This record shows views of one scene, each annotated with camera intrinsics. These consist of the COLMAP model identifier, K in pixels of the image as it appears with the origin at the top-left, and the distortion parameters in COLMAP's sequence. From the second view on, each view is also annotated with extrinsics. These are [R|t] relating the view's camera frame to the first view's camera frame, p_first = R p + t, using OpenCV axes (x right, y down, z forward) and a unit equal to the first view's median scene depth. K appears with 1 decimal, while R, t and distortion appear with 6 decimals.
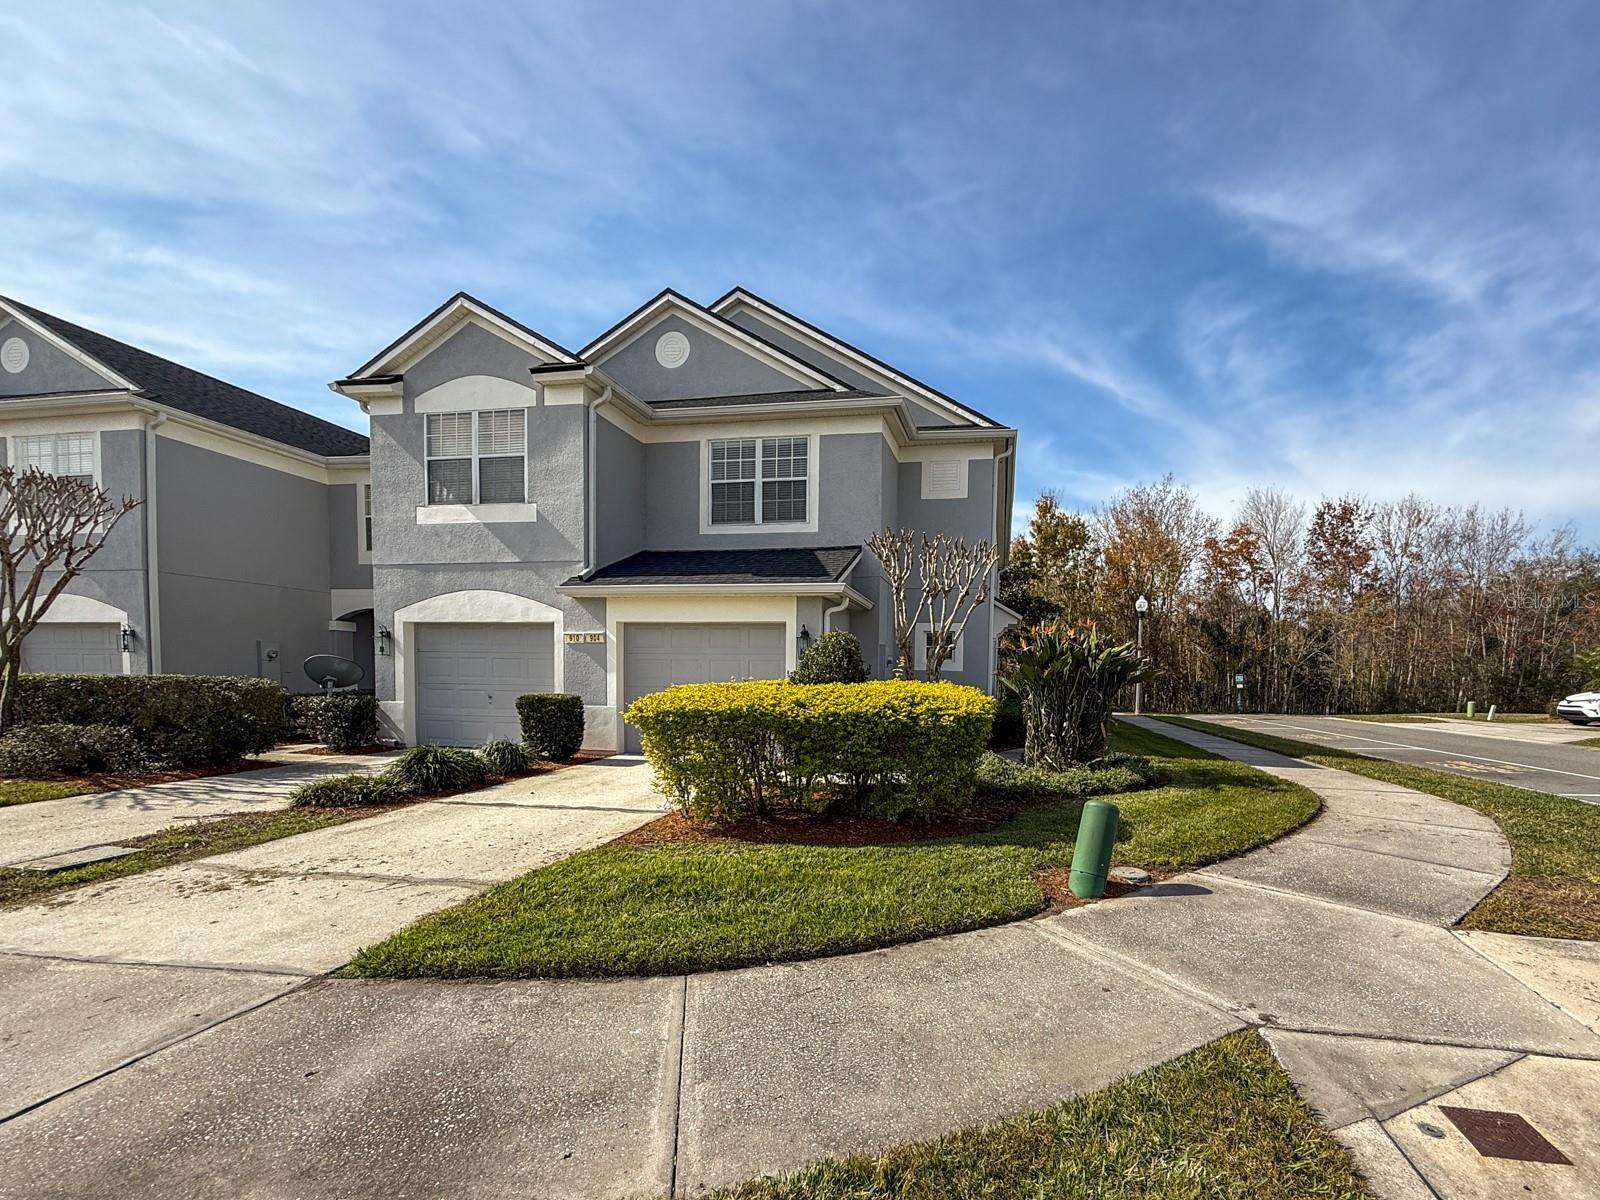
lens RADIAL K [[640.0, 0, 800.0], [0, 640.0, 600.0], [0, 0, 1]] dist [-0.000314, -0.000074]
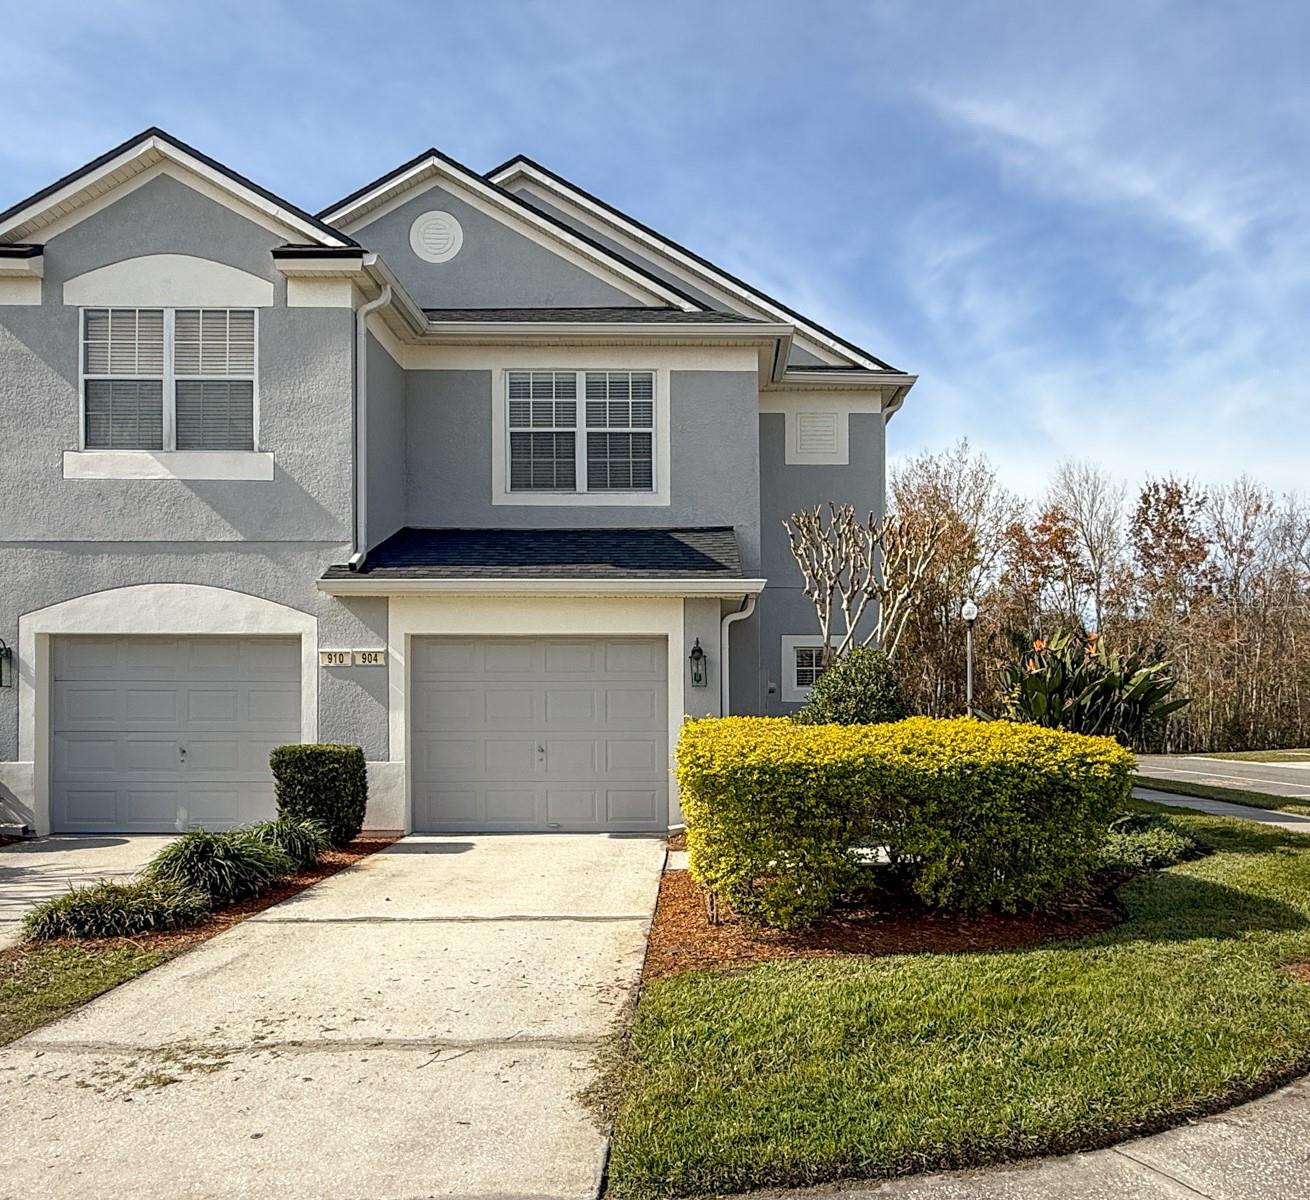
lens RADIAL K [[914.0, 0, 654.4], [0, 914.0, 554.4], [0, 0, 1]] dist [-0.000670, 0.000208]
pose [[0.985891, 0.016006, 0.166624, -0.174560], [-0.007379, 0.998606, -0.052269, -0.000314], [-0.167228, 0.050302, 0.984634, 0.015328]]
